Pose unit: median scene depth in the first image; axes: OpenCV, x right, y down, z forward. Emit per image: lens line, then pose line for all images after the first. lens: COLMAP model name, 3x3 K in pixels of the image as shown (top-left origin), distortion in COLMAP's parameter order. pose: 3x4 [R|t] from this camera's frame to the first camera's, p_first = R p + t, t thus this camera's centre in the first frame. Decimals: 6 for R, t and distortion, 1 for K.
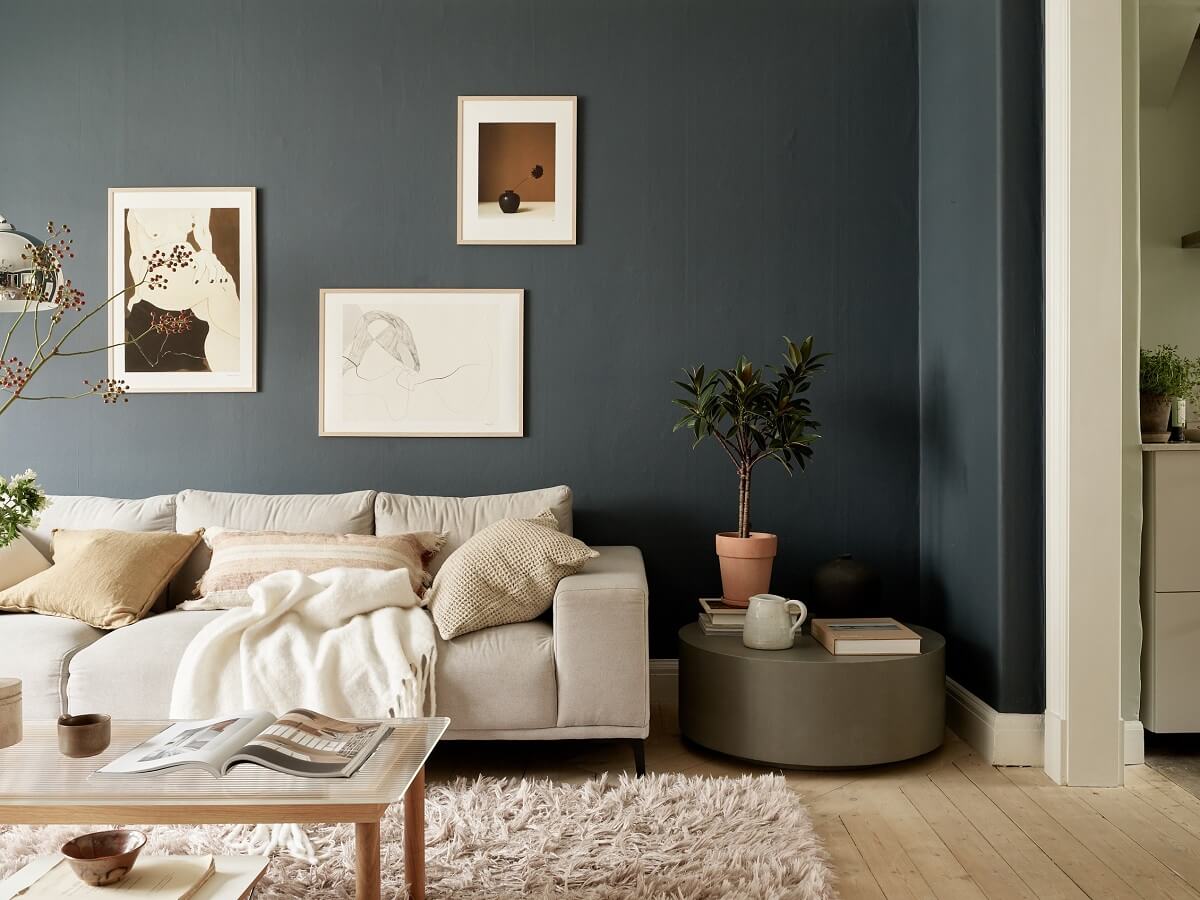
lens RADIAL K [[1044.3, 0, 600.0], [0, 1044.3, 450.0], [0, 0, 1]] dist [0.009811, -0.019543]
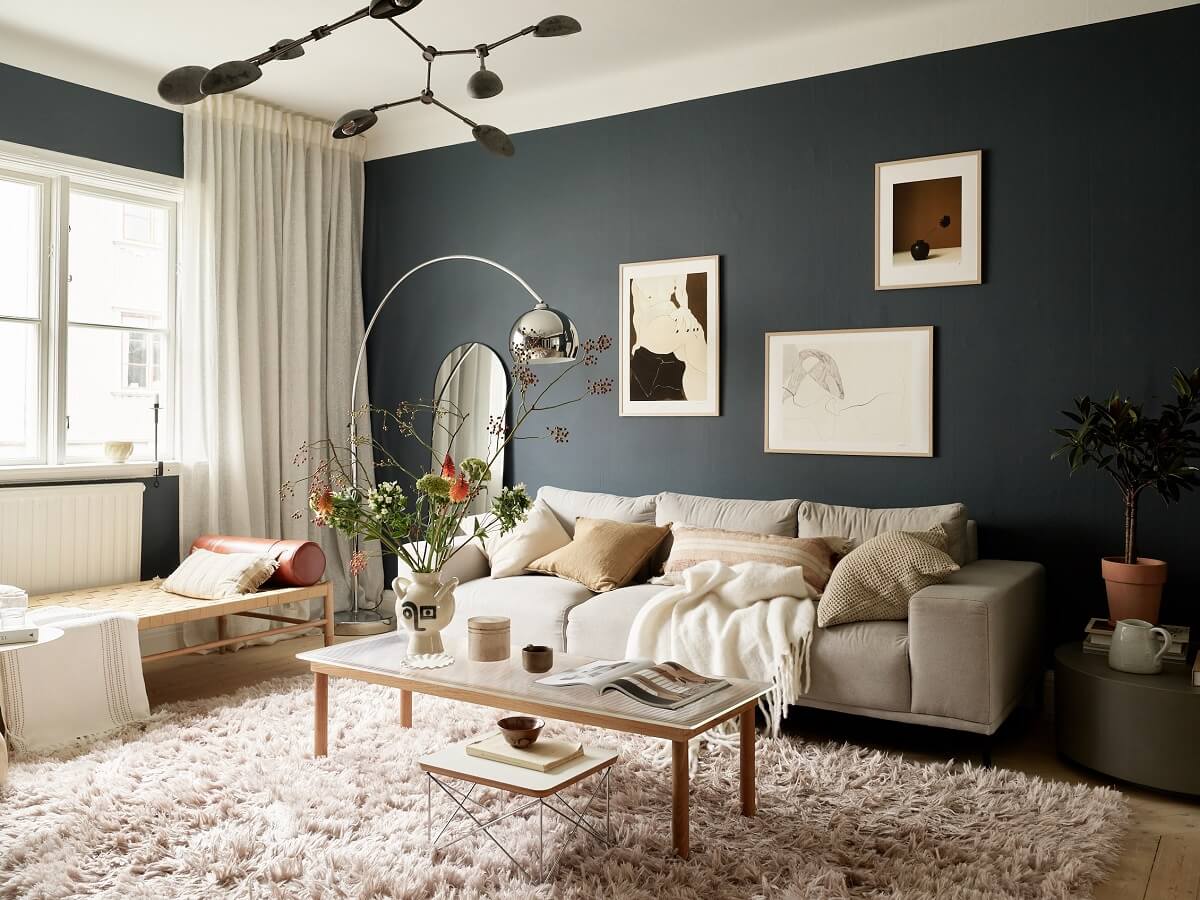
lens RADIAL K [[1066.0, 0, 604.0], [0, 1066.0, 421.4], [0, 0, 1]] dist [0.004339, -0.019961]
pose [[0.839657, 0.008421, -0.543052, 0.303180], [-0.012857, 0.999908, -0.004374, -0.049729], [0.542965, 0.010655, 0.839687, -0.187101]]
